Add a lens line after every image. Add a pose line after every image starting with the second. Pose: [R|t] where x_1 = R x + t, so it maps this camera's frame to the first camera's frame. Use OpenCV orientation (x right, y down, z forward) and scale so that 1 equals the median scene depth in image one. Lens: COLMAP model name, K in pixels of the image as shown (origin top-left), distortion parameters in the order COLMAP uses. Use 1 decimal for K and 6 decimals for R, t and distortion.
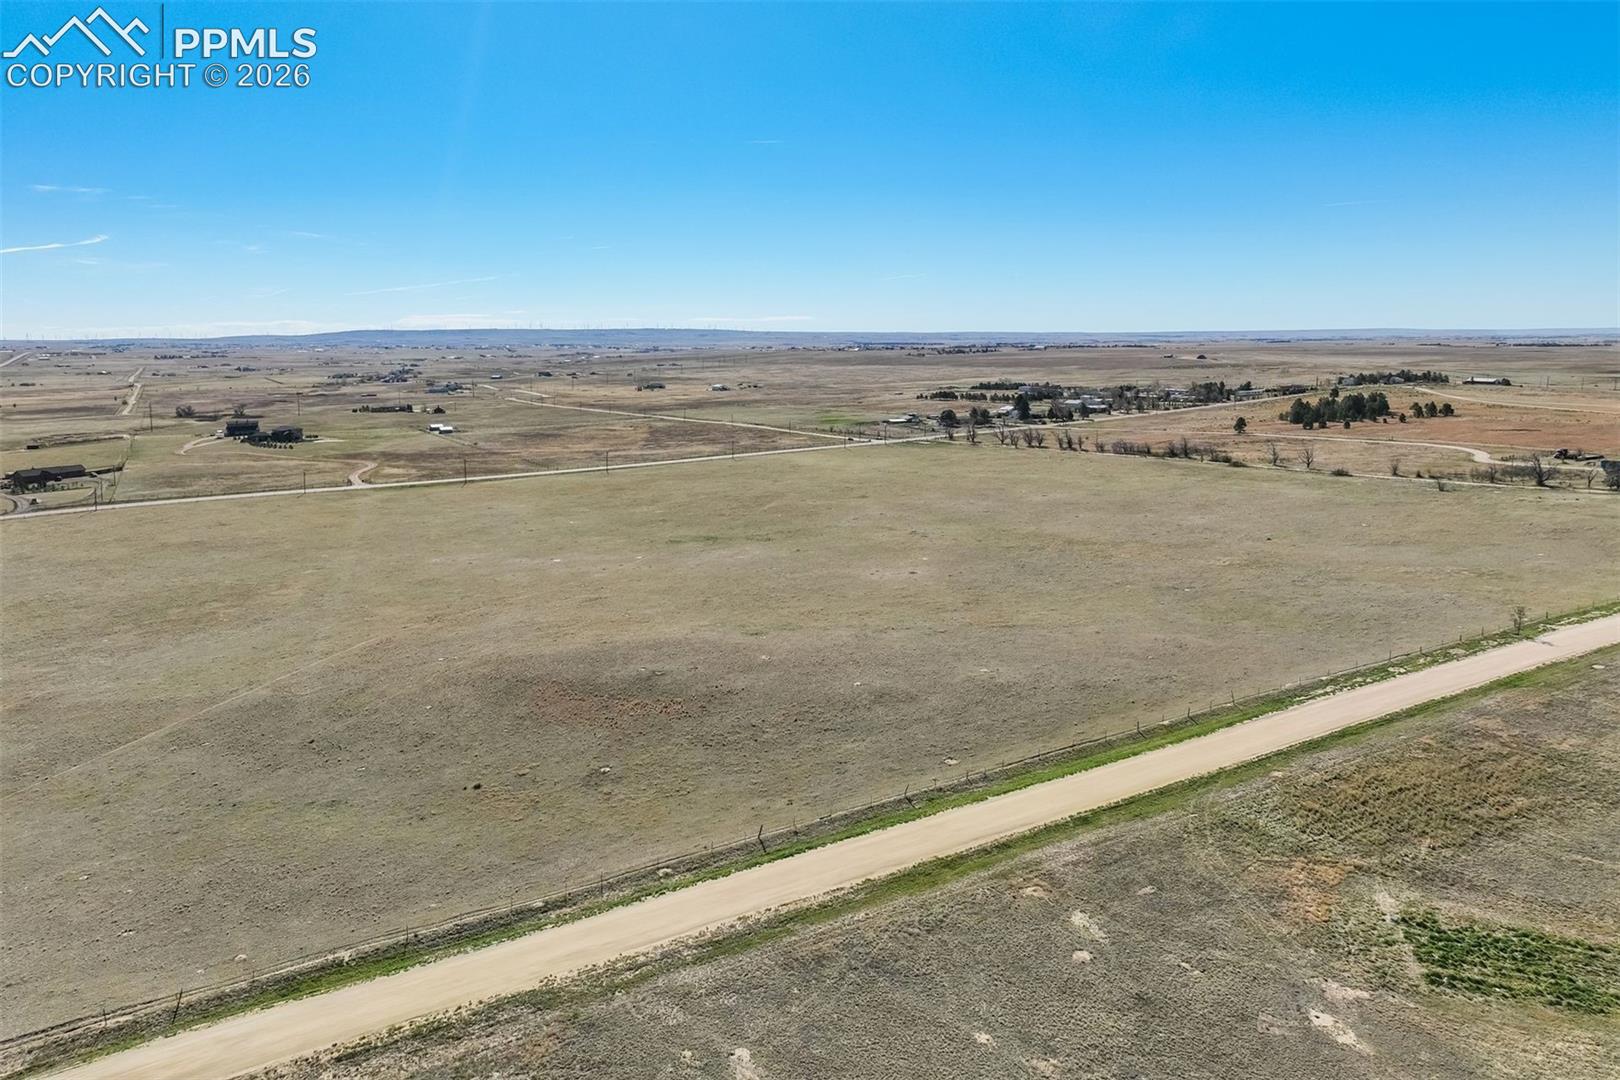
lens RADIAL K [[1134.8, 0, 763.0], [0, 1134.8, 571.6], [0, 0, 1]] dist [0.004001, 0.008240]
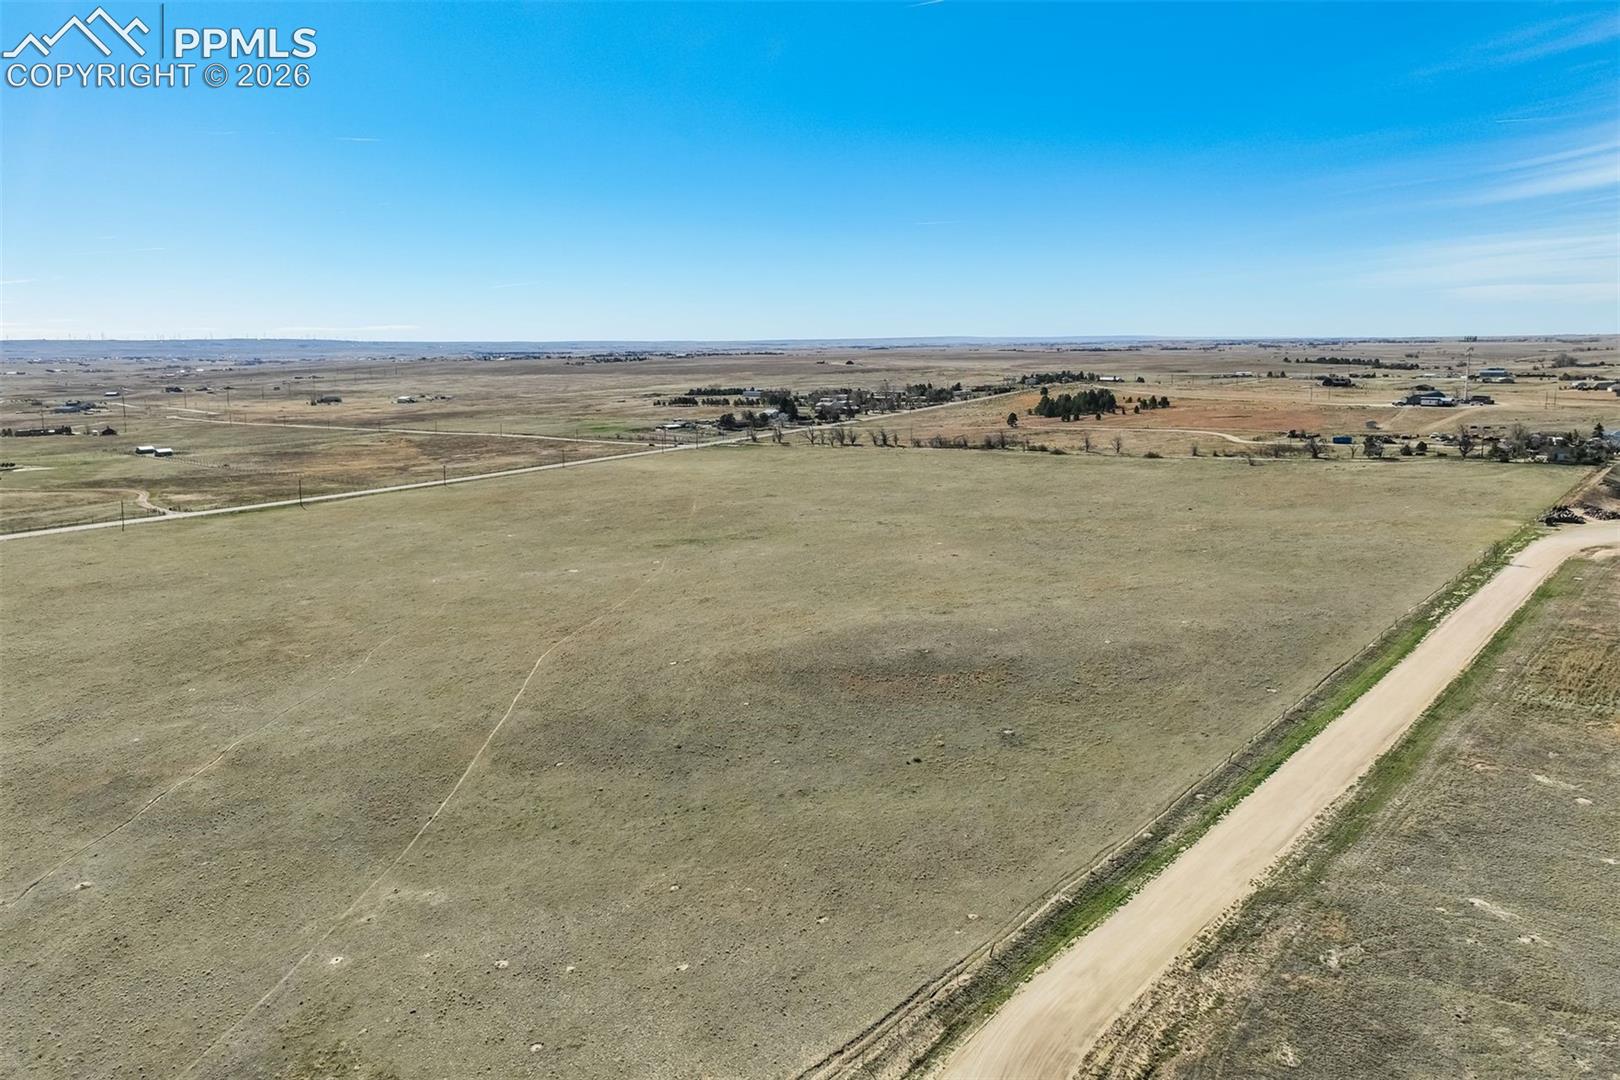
lens RADIAL K [[1134.8, 0, 763.0], [0, 1134.8, 571.6], [0, 0, 1]] dist [0.004001, 0.008240]
pose [[0.943531, -0.070991, 0.323588, -0.193165], [0.073573, 0.997281, 0.004263, -0.000588], [-0.323011, 0.019785, 0.946189, 0.009302]]
